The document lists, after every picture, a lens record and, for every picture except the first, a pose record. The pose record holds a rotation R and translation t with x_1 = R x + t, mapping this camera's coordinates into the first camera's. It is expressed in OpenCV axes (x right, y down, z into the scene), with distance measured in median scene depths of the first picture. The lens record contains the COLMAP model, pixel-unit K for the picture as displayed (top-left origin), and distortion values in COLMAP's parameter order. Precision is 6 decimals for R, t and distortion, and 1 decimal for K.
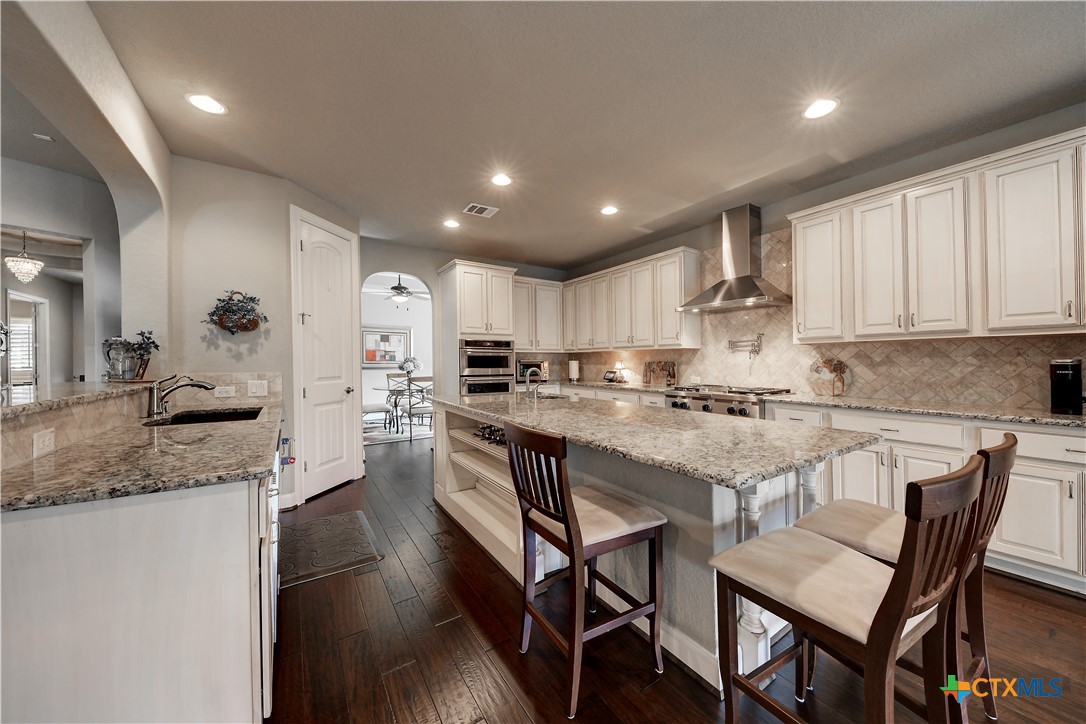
lens RADIAL K [[374.6, 0, 541.5], [0, 374.6, 357.6], [0, 0, 1]] dist [-0.003795, -0.002427]
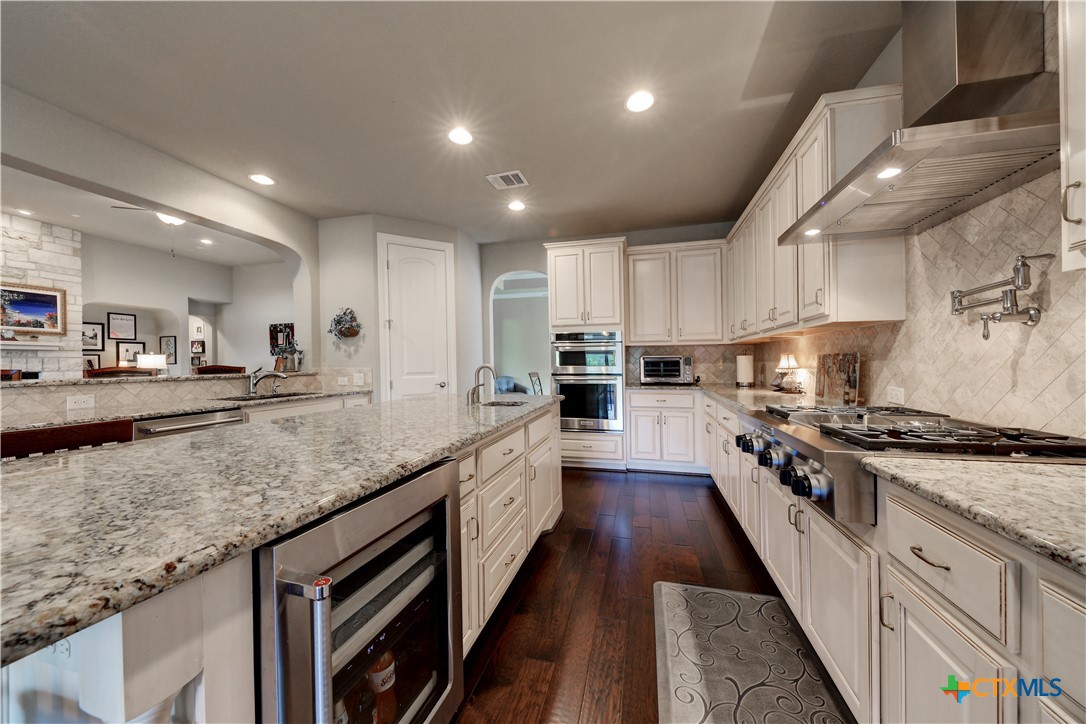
lens RADIAL K [[374.6, 0, 546.7], [0, 374.6, 361.7], [0, 0, 1]] dist [-0.003795, -0.002427]
pose [[0.667209, -0.004519, -0.744857, 0.488453], [0.014304, 0.999875, 0.006746, 0.014512], [0.744733, -0.015155, 0.667190, 0.448264]]
